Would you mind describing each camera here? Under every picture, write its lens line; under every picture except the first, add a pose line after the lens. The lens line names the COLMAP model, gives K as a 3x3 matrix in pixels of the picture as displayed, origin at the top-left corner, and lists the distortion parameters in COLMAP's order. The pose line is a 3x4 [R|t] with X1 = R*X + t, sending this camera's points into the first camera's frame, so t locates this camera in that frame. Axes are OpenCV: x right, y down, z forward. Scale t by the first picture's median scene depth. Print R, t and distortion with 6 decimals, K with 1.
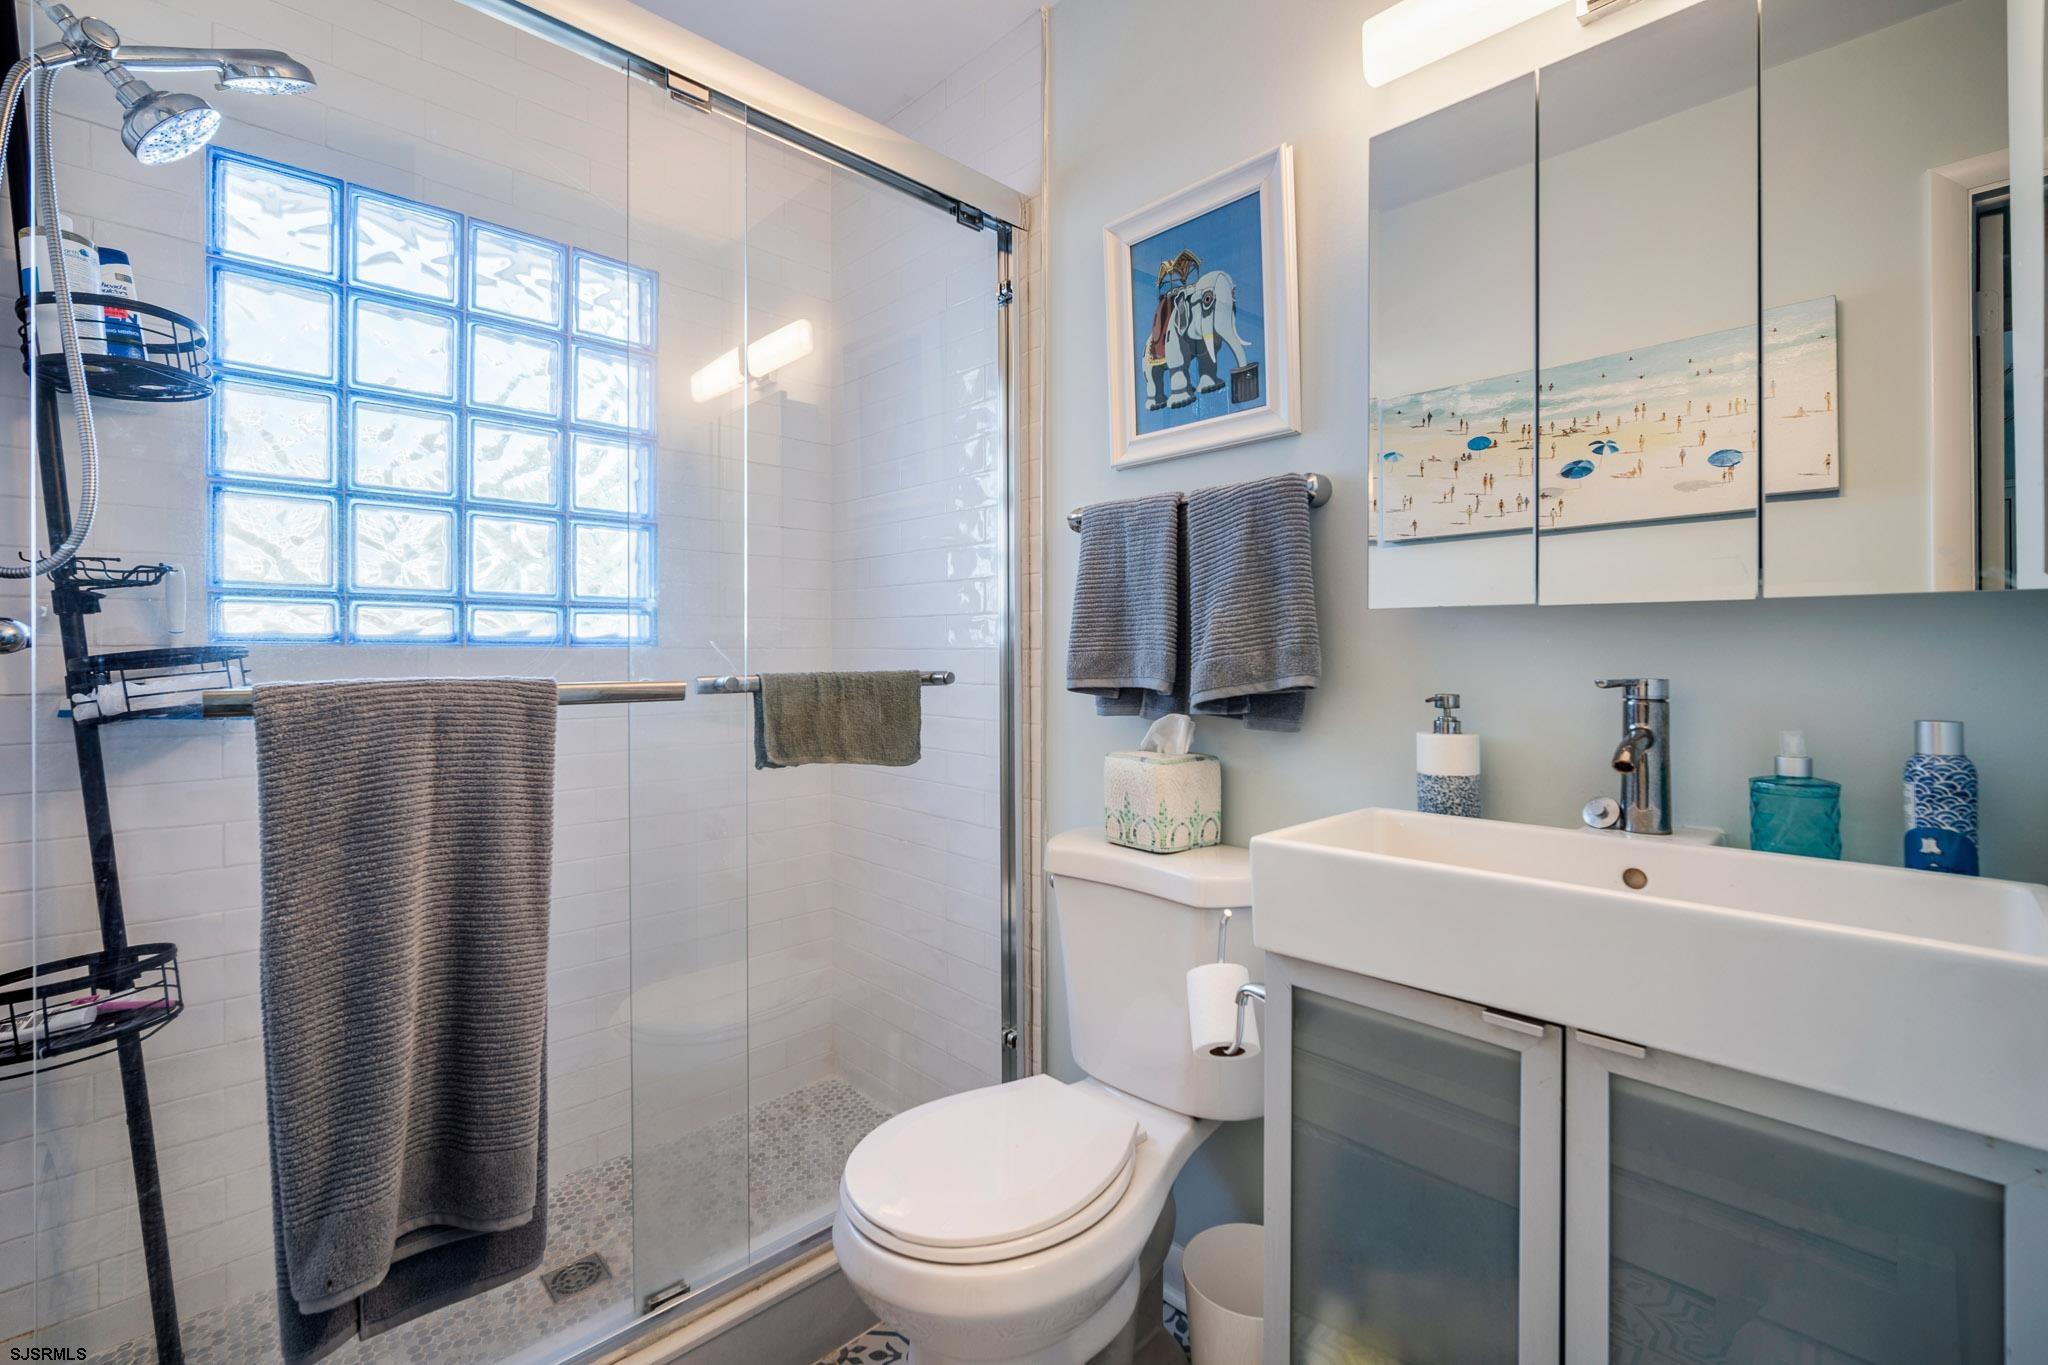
lens RADIAL K [[917.6, 0, 1024.8], [0, 917.6, 672.8], [0, 0, 1]] dist [-0.018296, 0.006449]
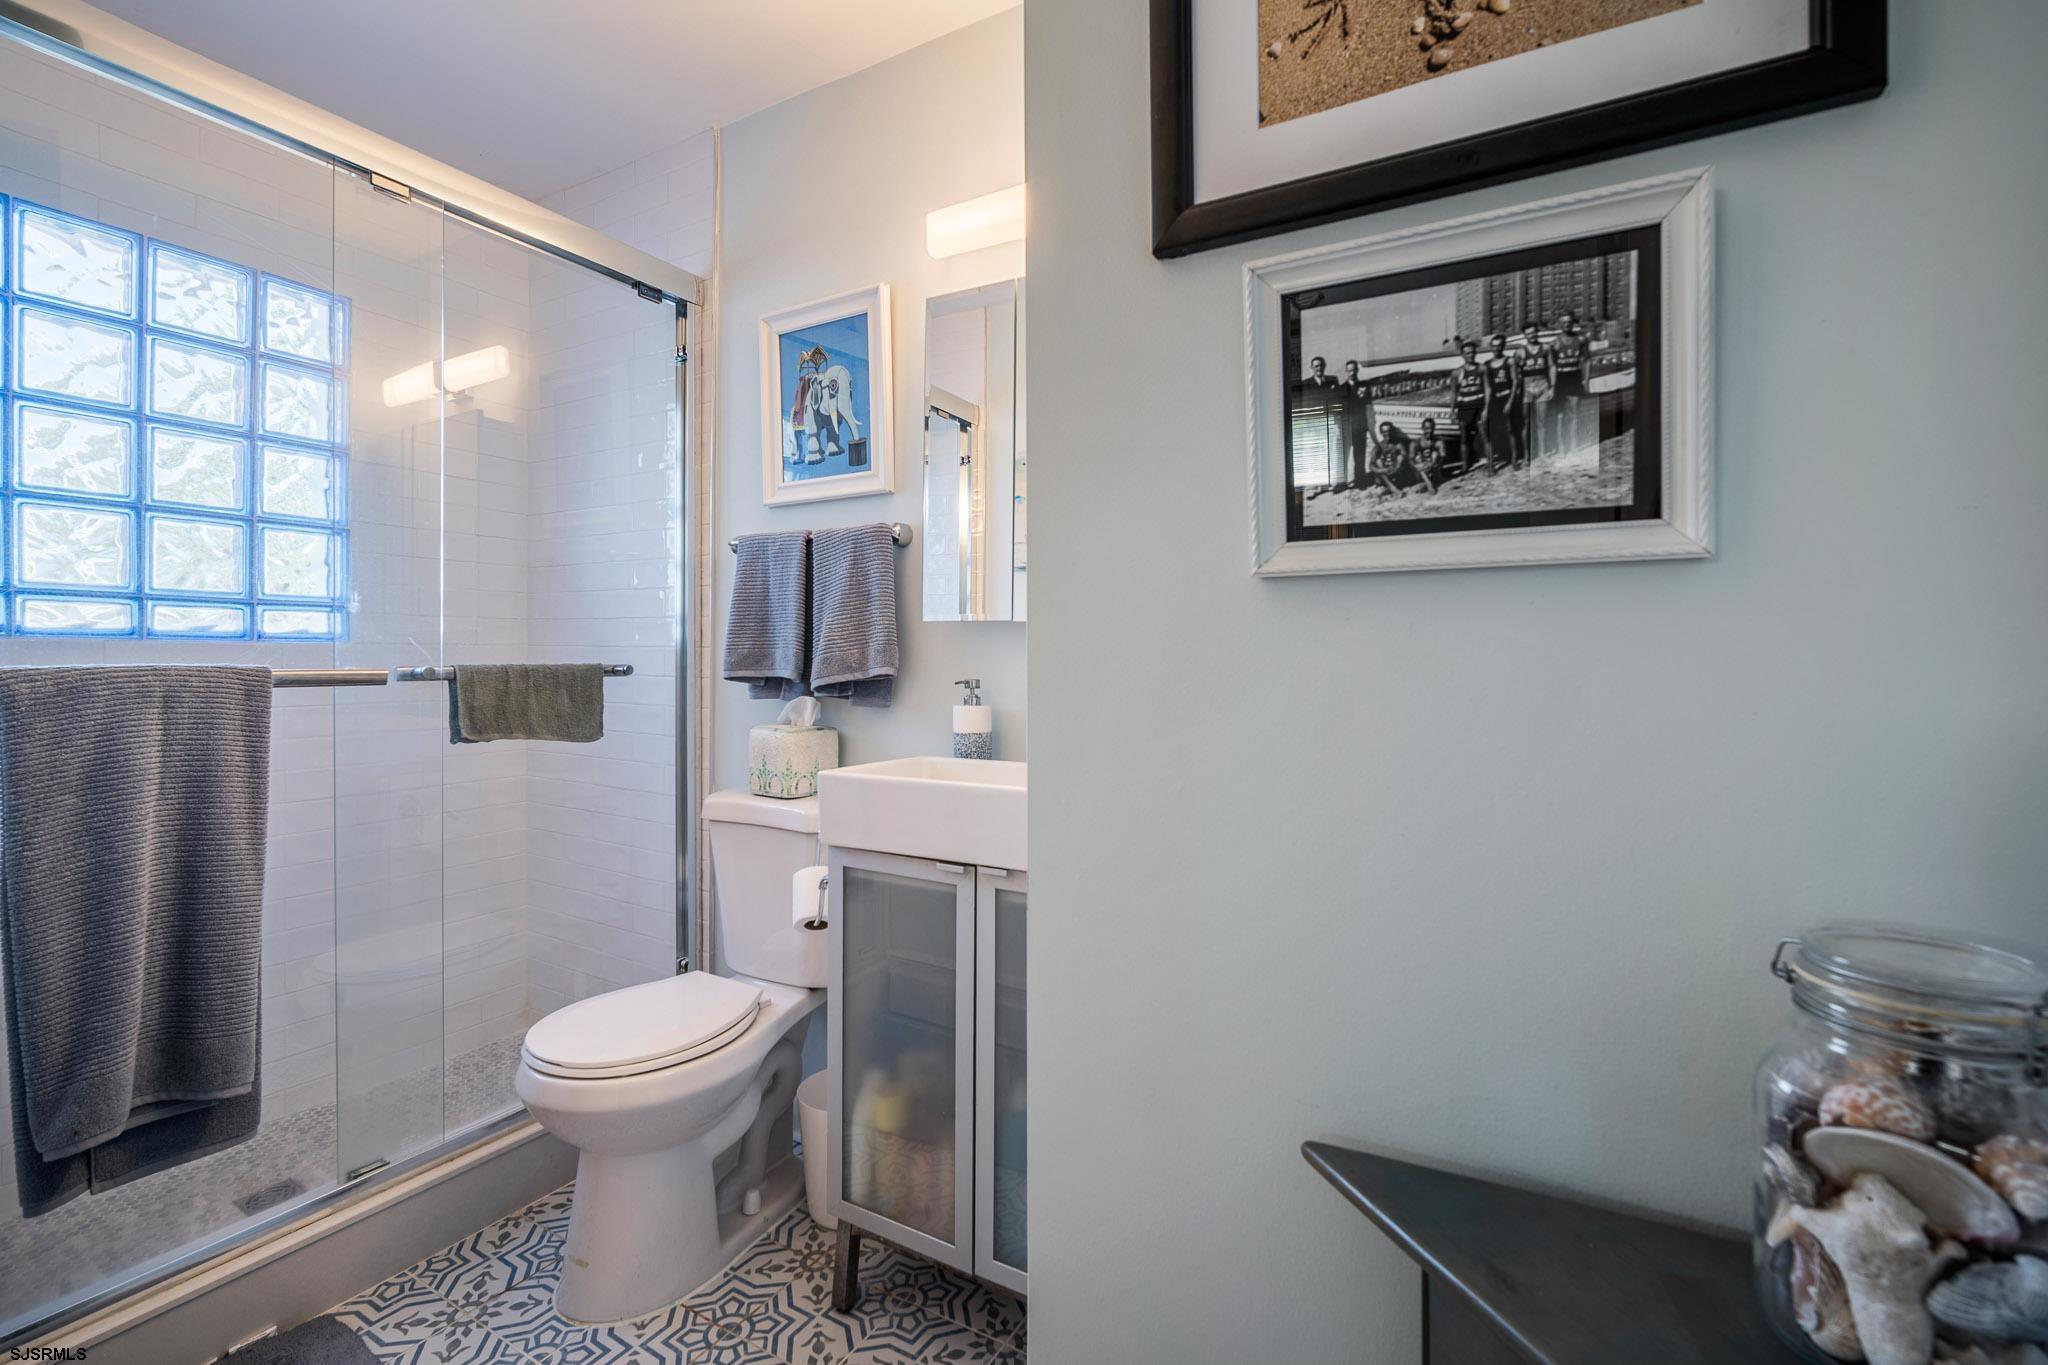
lens RADIAL K [[917.6, 0, 1024.8], [0, 917.6, 672.8], [0, 0, 1]] dist [-0.018296, 0.006449]
pose [[0.961924, 0.001971, 0.273311, 0.102365], [-0.001600, 0.999997, -0.001578, 0.011547], [-0.273313, 0.001081, 0.961924, -0.351582]]
